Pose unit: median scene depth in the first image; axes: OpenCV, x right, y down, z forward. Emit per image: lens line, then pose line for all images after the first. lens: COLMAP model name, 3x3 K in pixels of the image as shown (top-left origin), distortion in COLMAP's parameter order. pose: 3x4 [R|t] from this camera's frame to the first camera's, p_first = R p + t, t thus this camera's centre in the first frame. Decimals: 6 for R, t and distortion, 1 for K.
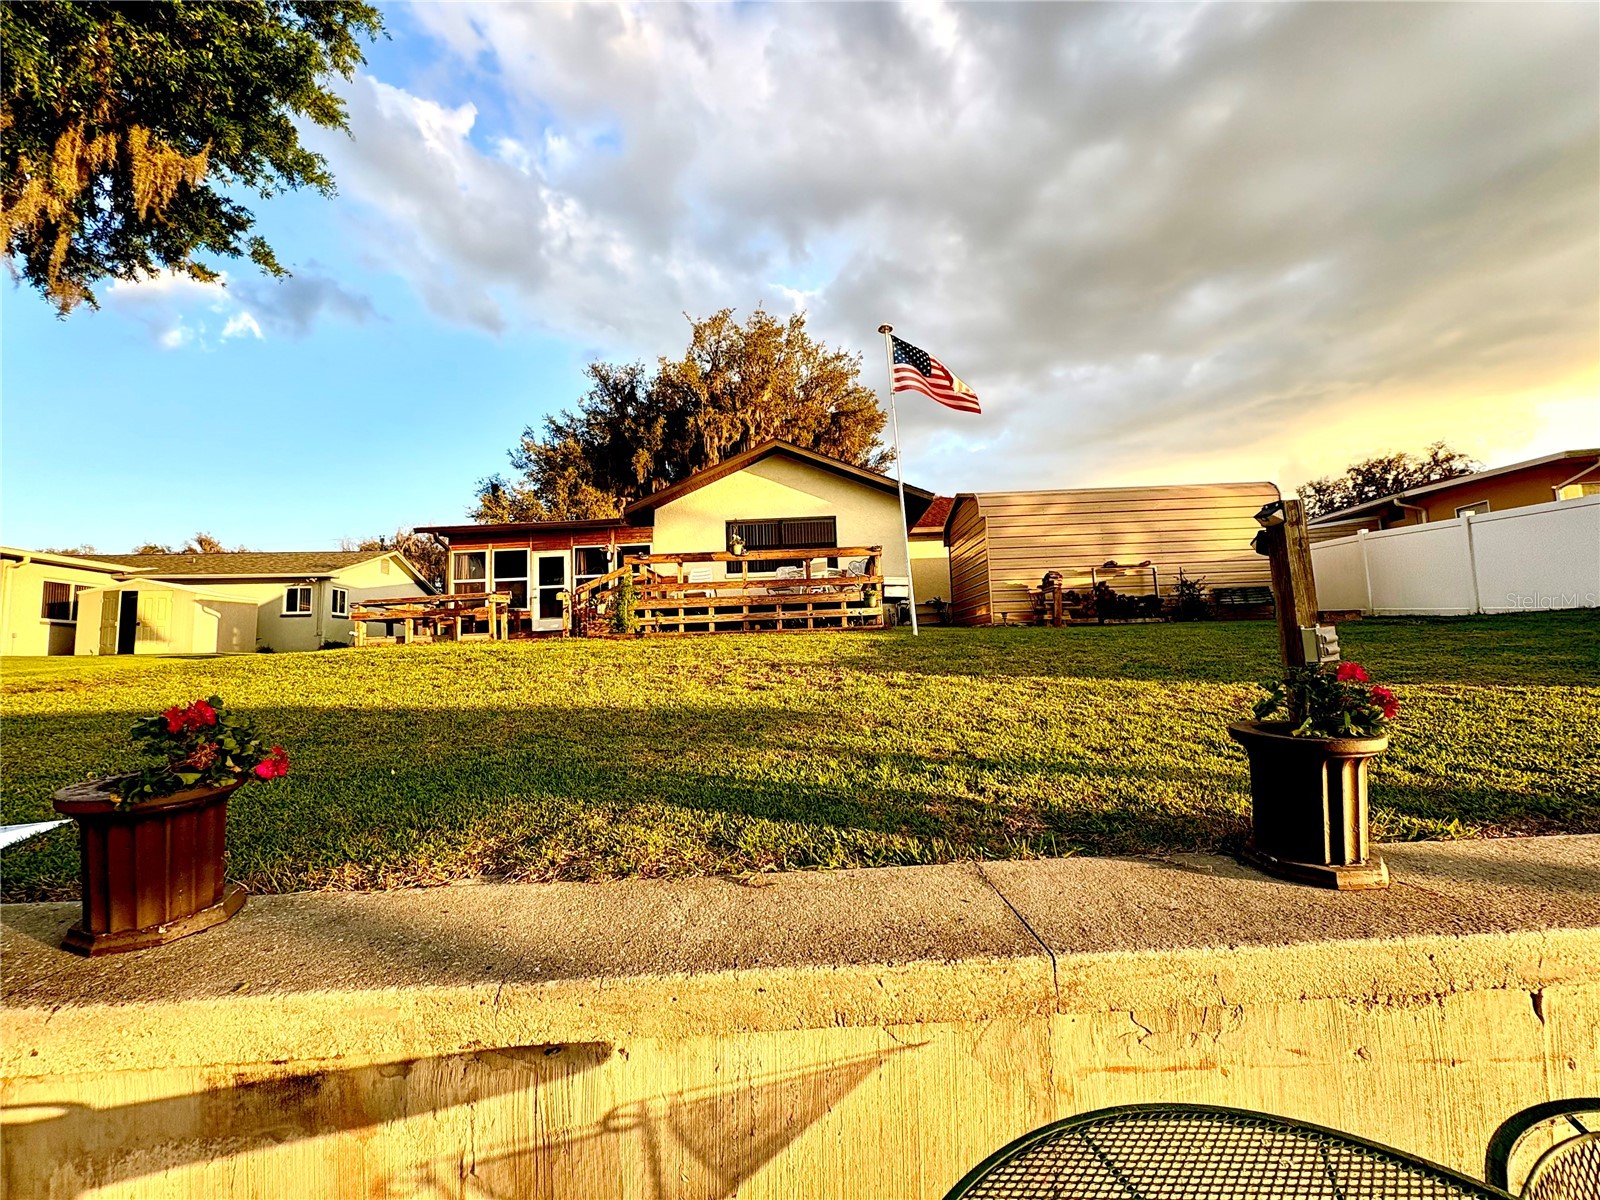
lens RADIAL K [[649.6, 0, 791.3], [0, 649.6, 616.6], [0, 0, 1]] dist [0.000290, 0.000149]
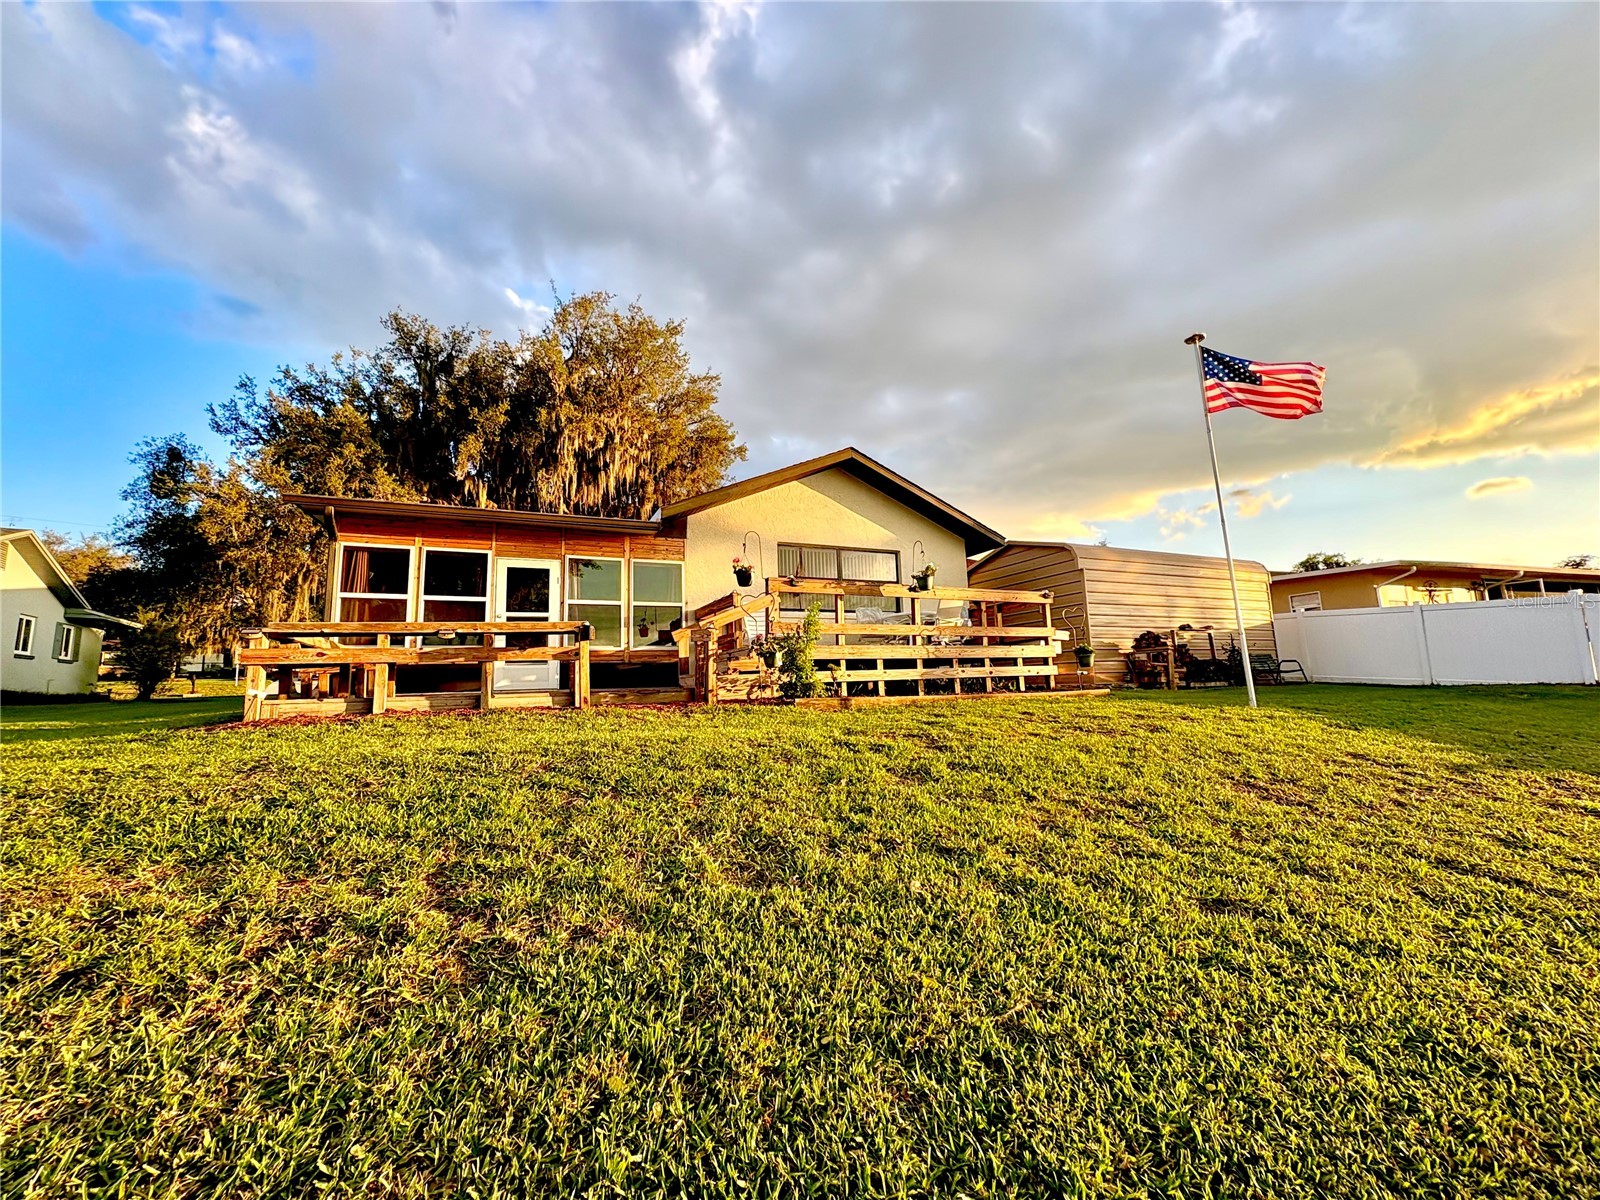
lens RADIAL K [[664.6, 0, 800.0], [0, 664.6, 600.0], [0, 0, 1]] dist [0.018081, -0.000263]
pose [[0.899838, 0.069077, 0.430719, -0.203666], [-0.028419, 0.994568, -0.100134, -0.000769], [-0.435297, 0.077864, 0.896914, 0.143946]]
